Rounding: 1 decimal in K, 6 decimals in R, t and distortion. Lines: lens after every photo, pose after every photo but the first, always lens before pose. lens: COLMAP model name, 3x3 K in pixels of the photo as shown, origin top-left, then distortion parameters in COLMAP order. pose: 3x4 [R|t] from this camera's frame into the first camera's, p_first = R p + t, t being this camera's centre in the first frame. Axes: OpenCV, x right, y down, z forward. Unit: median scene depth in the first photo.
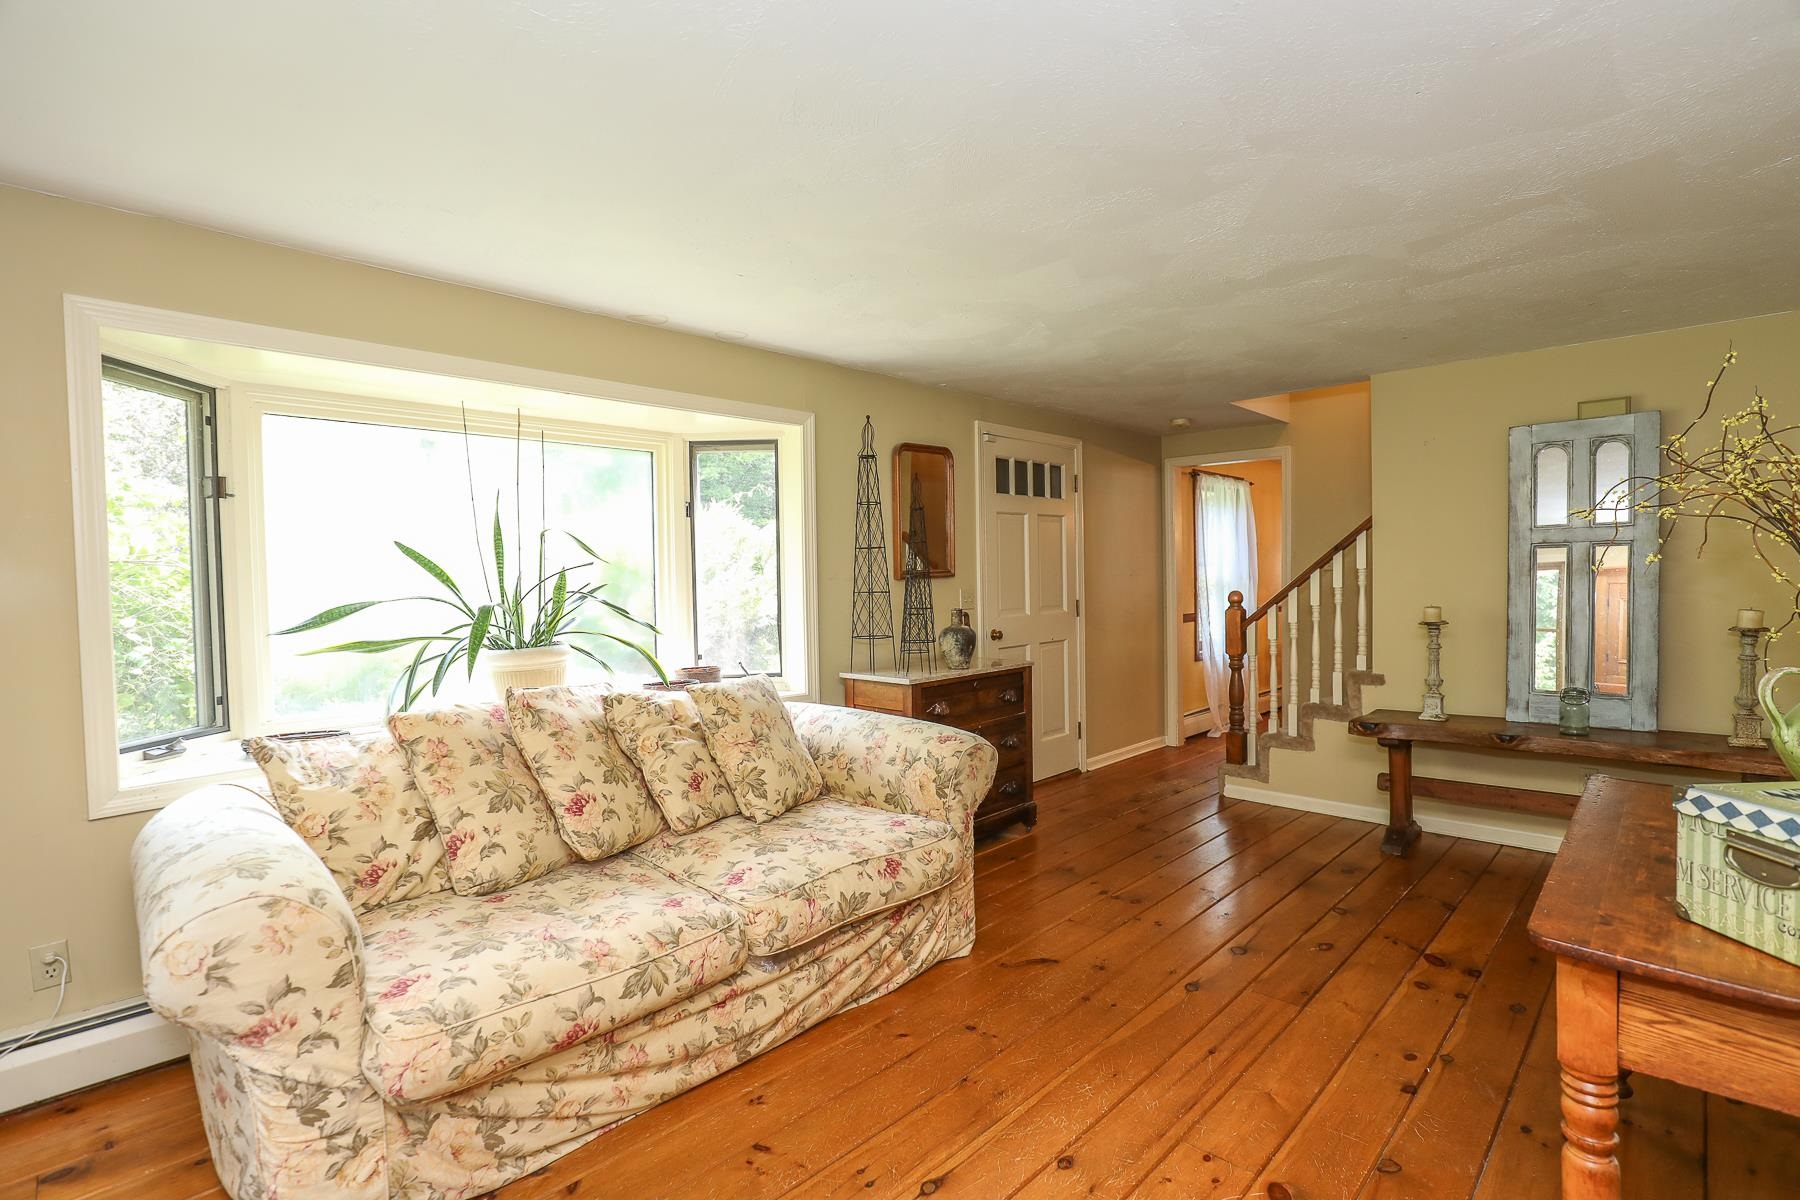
lens RADIAL K [[854.8, 0, 912.6], [0, 854.8, 608.8], [0, 0, 1]] dist [-0.030306, 0.005737]
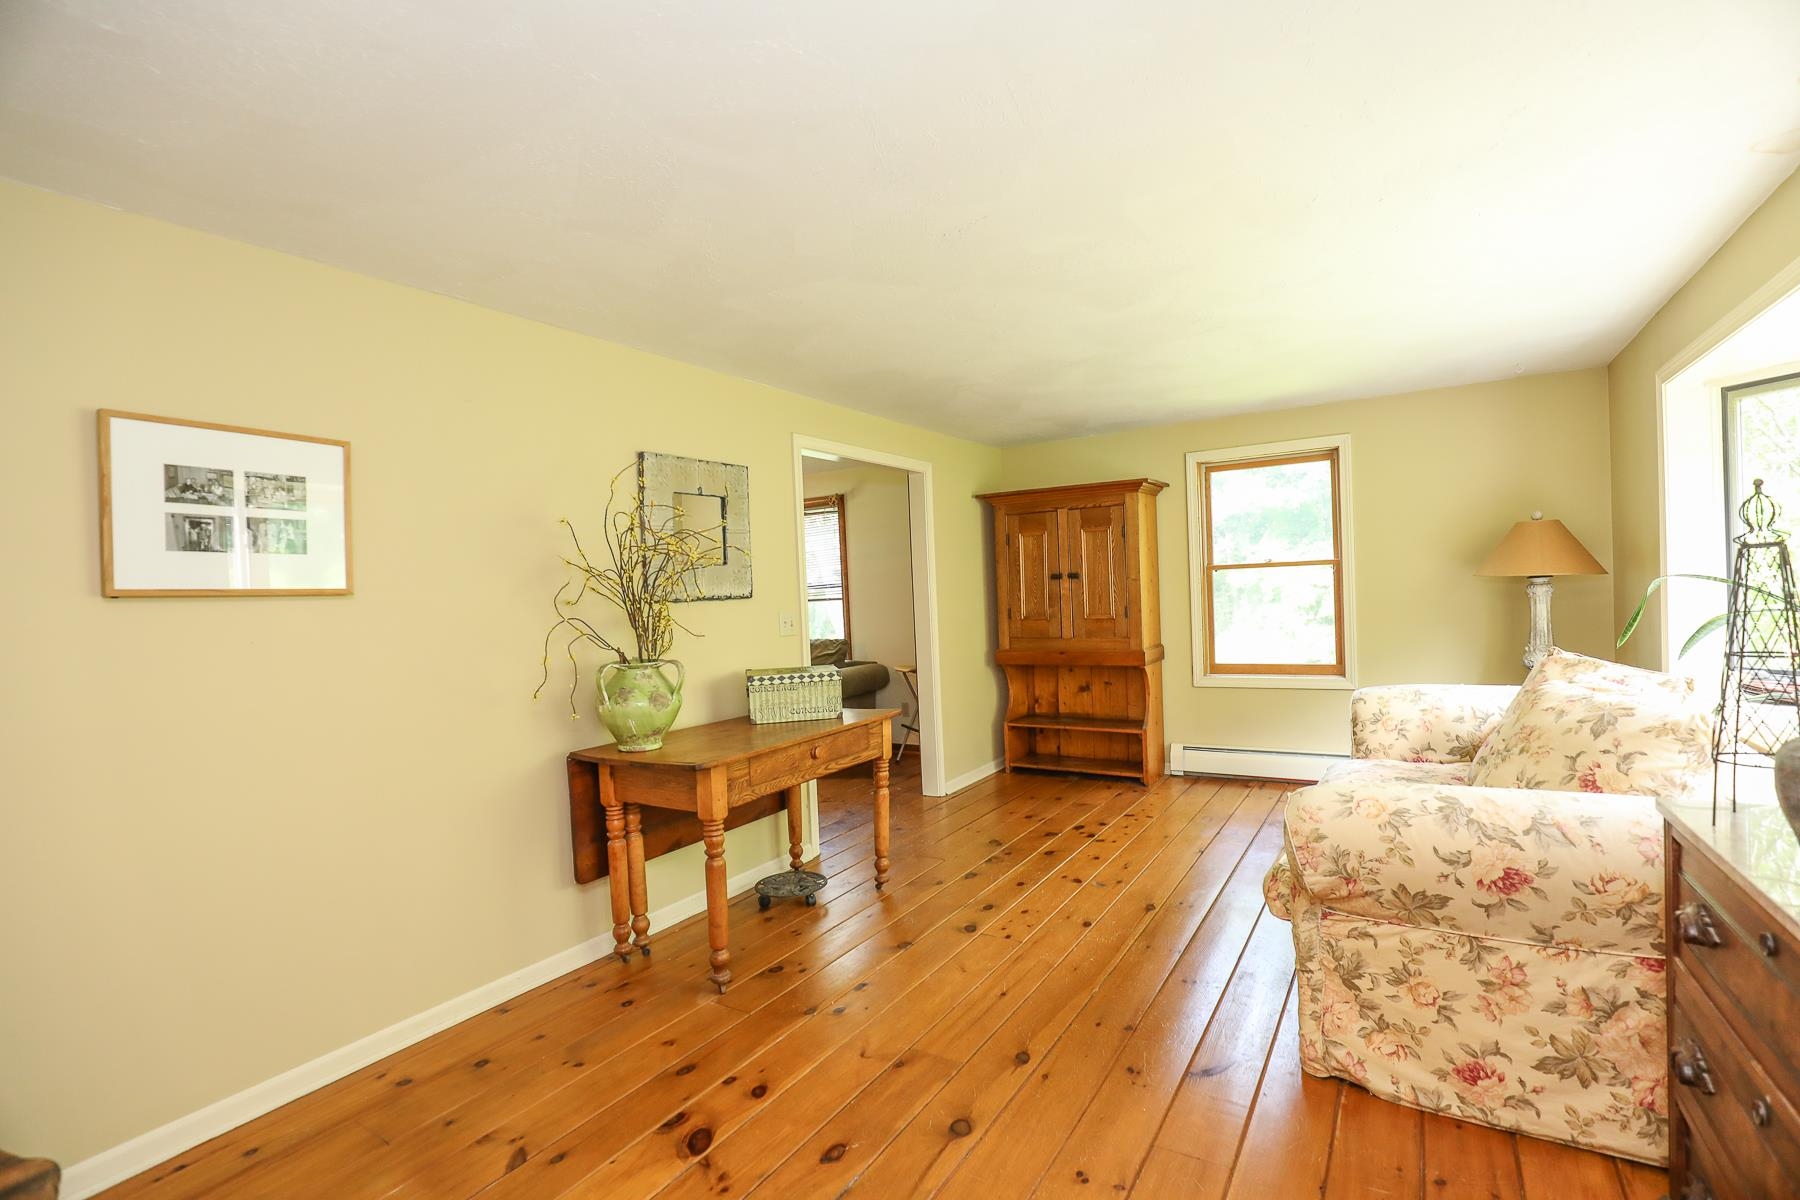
lens RADIAL K [[818.0, 0, 914.3], [0, 818.0, 608.7], [0, 0, 1]] dist [-0.030765, 0.003384]
pose [[-0.975588, 0.063636, -0.210189, 0.561283], [0.051463, 0.996693, 0.062891, -0.071006], [0.213496, 0.050539, -0.975636, 1.695202]]
